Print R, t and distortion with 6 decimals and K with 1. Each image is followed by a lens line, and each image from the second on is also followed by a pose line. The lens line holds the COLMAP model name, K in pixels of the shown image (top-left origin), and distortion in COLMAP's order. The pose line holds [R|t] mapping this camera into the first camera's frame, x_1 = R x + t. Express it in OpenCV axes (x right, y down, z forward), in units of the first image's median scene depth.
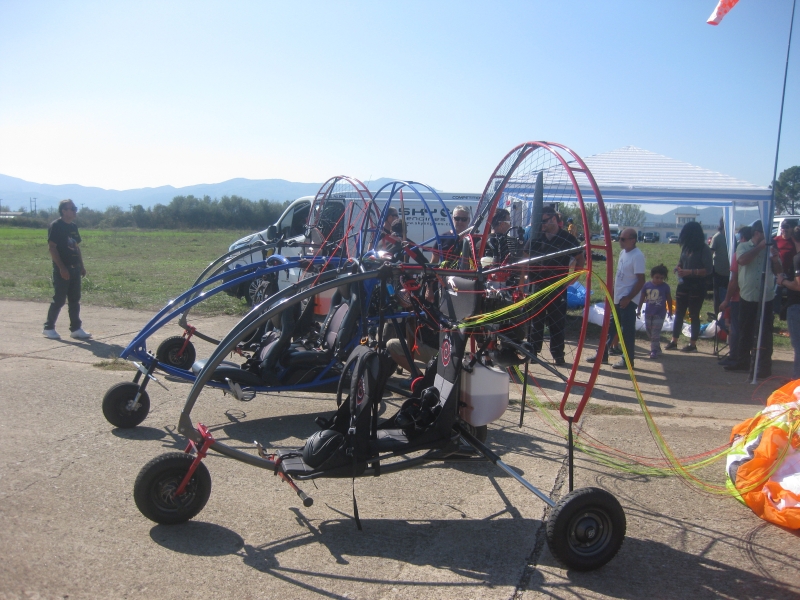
lens RADIAL K [[792.7, 0, 397.6], [0, 792.7, 305.4], [0, 0, 1]] dist [-0.169307, 0.134712]
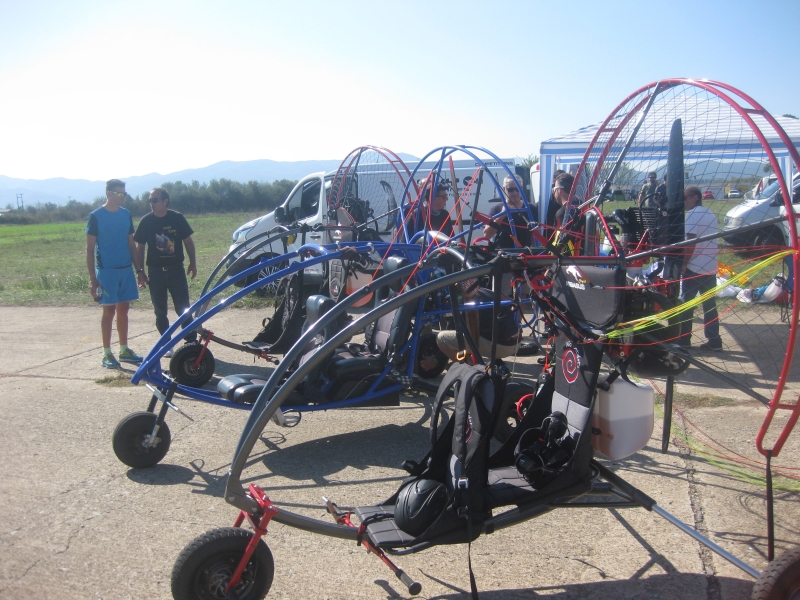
lens RADIAL K [[792.7, 0, 397.6], [0, 792.7, 305.4], [0, 0, 1]] dist [-0.169307, 0.134712]
pose [[0.998080, -0.061727, 0.005087, -0.081340], [0.061517, 0.997515, 0.034340, -0.025826], [-0.007194, -0.033961, 0.999397, 0.198538]]
